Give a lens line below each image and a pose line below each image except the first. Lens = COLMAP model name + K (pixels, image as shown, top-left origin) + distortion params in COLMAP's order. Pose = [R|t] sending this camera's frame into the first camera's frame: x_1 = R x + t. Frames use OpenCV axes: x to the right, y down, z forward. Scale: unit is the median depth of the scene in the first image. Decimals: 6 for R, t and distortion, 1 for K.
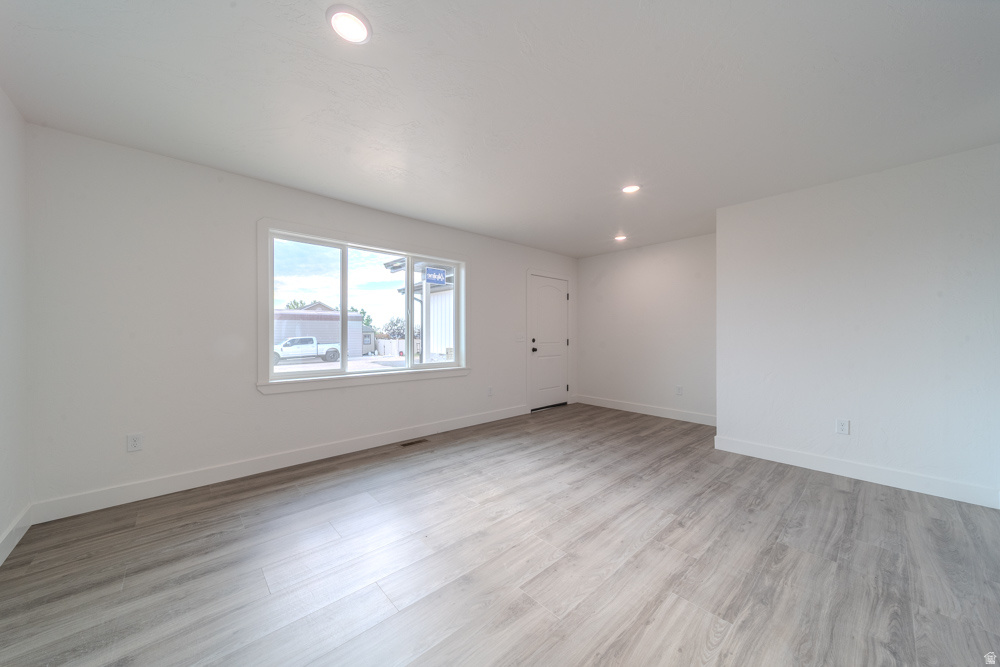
lens RADIAL K [[352.0, 0, 496.9], [0, 352.0, 336.8], [0, 0, 1]] dist [0.002723, 0.000085]
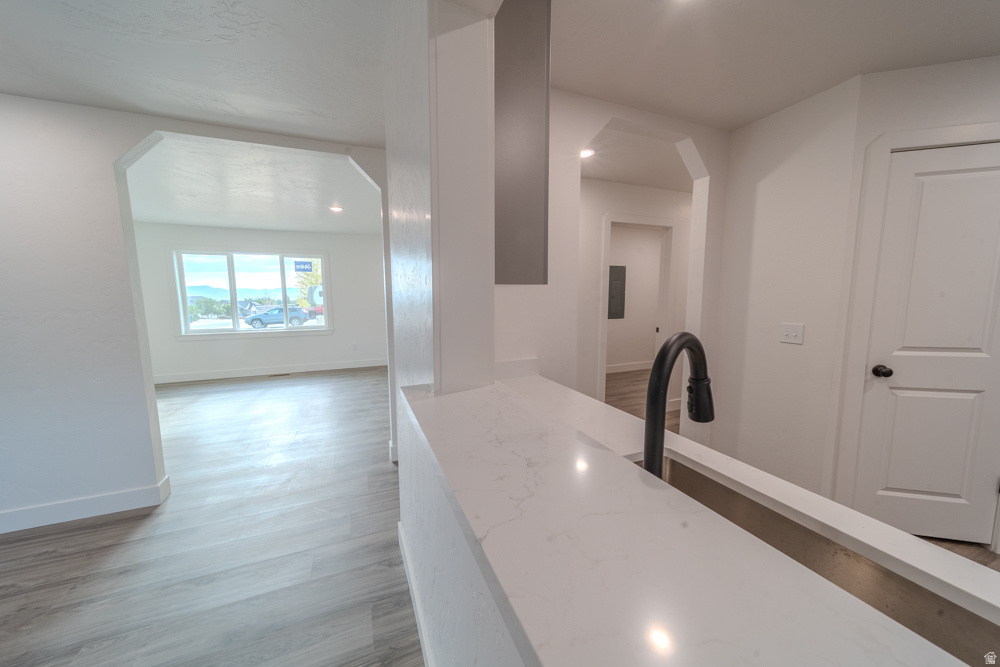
lens RADIAL K [[352.0, 0, 501.5], [0, 352.0, 335.5], [0, 0, 1]] dist [0.002723, 0.000085]
pose [[0.945294, 0.033126, -0.324534, 1.614367], [0.003111, 0.993870, 0.110507, -0.069717], [0.326205, -0.105471, 0.939397, -0.207615]]
